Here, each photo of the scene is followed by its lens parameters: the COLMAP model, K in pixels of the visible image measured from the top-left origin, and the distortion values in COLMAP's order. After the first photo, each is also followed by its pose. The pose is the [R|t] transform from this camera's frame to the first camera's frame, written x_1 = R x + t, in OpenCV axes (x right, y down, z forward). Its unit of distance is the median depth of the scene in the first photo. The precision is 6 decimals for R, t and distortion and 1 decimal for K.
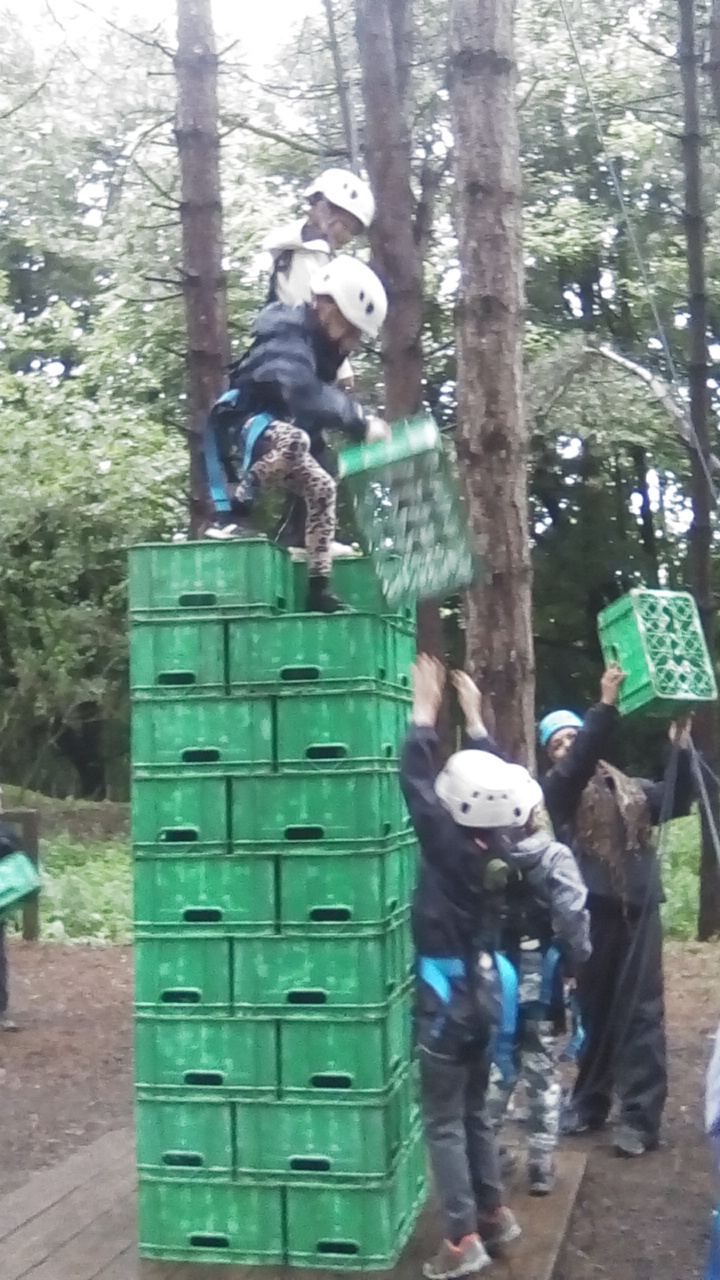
lens RADIAL K [[1362.7, 0, 365.2], [0, 1362.7, 650.1], [0, 0, 1]] dist [-0.046578, 0.000000]
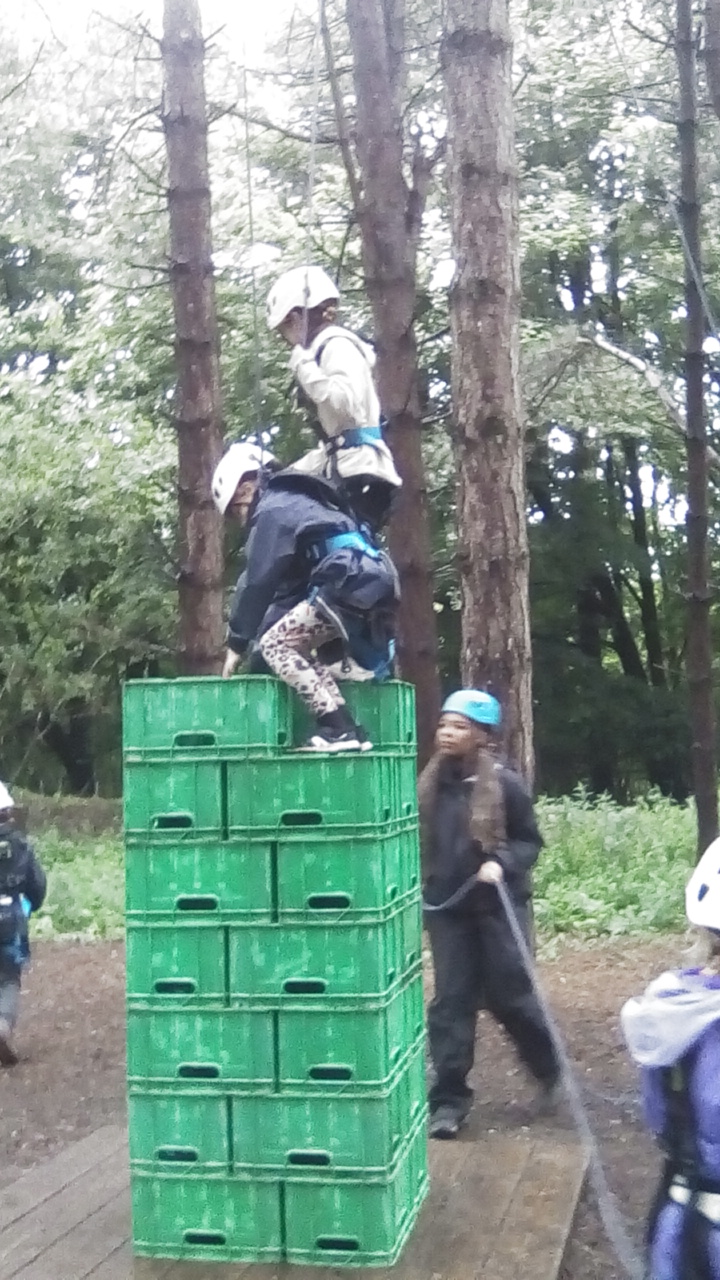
lens RADIAL K [[1362.7, 0, 369.5], [0, 1362.7, 659.0], [0, 0, 1]] dist [-0.046578, 0.000000]
pose [[0.999927, -0.002228, 0.011890, -0.004617], [0.002163, 0.999982, 0.005516, 0.009221], [-0.011902, -0.005489, 0.999914, 0.017421]]
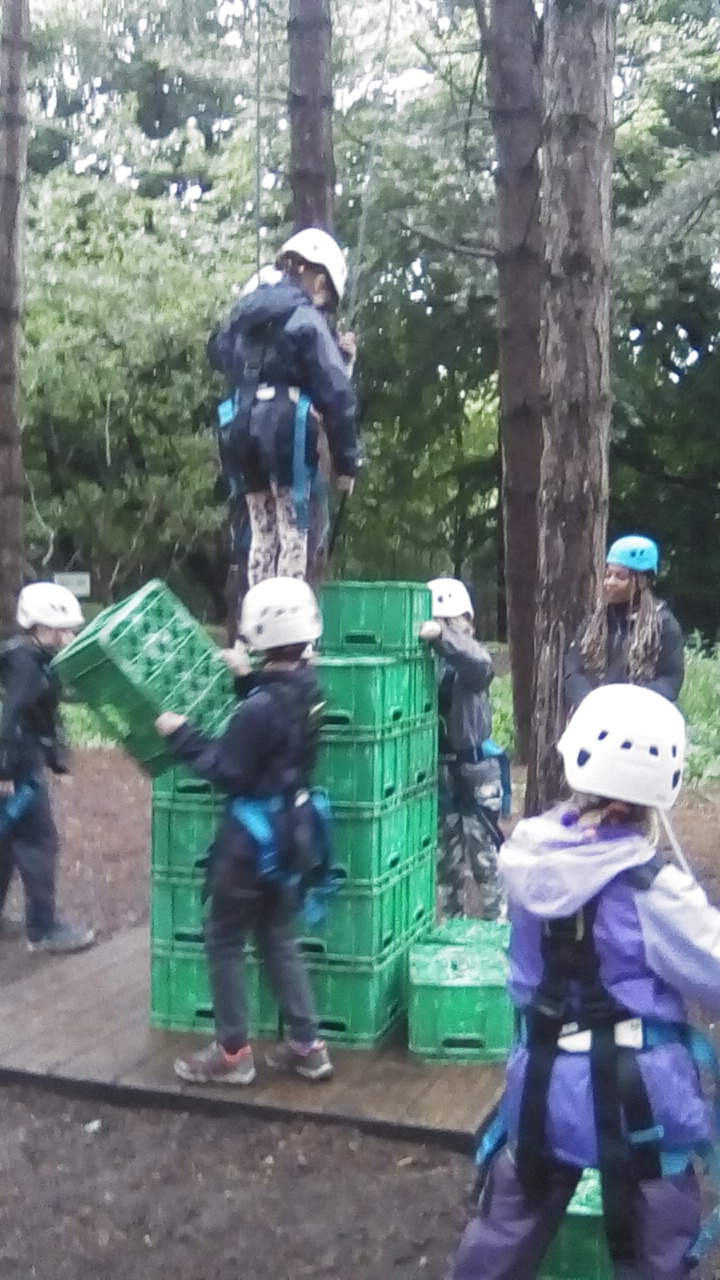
lens RADIAL K [[1362.7, 0, 377.1], [0, 1362.7, 686.5], [0, 0, 1]] dist [-0.046578, 0.000000]
pose [[0.993363, 0.042896, -0.106720, 0.069770], [-0.027383, 0.989375, 0.142785, 0.011254], [0.111711, -0.138916, 0.983983, -0.014282]]
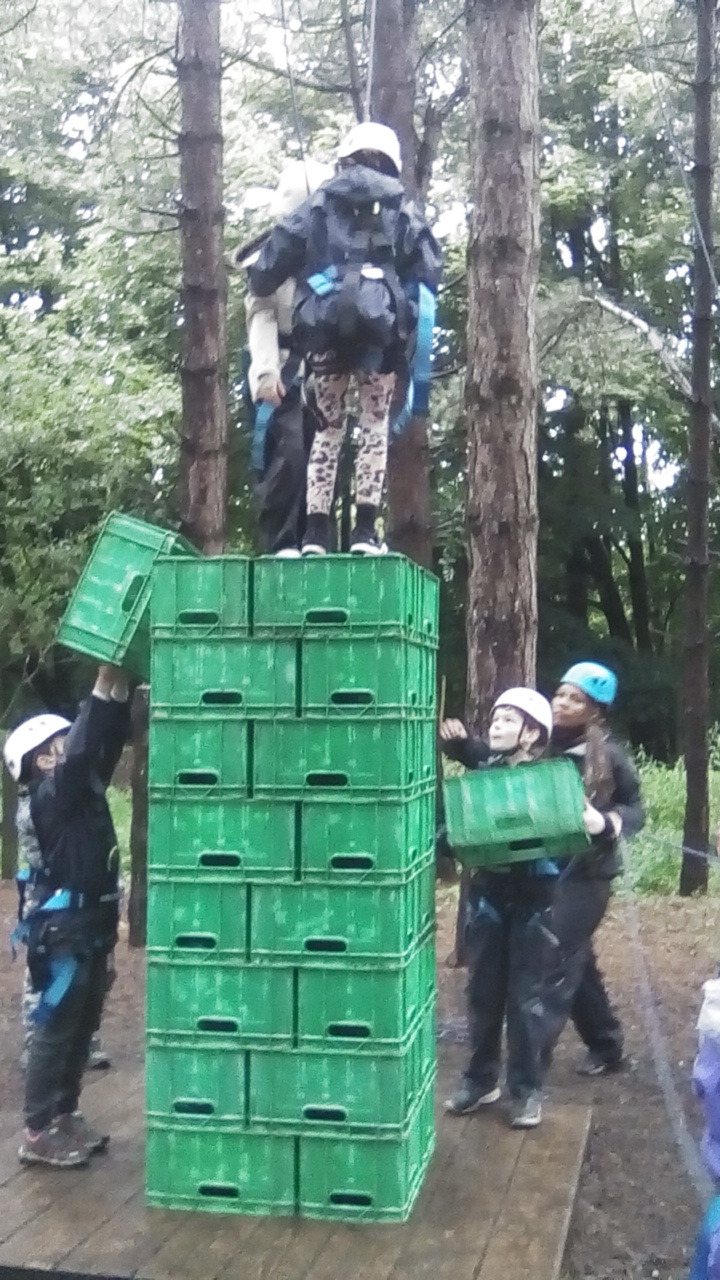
lens RADIAL K [[1362.7, 0, 356.9], [0, 1362.7, 652.9], [0, 0, 1]] dist [-0.046578, 0.000000]
pose [[0.999371, 0.027924, 0.021857, -0.027850], [-0.028753, 0.998841, 0.038595, 0.003357], [-0.020754, -0.039200, 0.999016, 0.016074]]
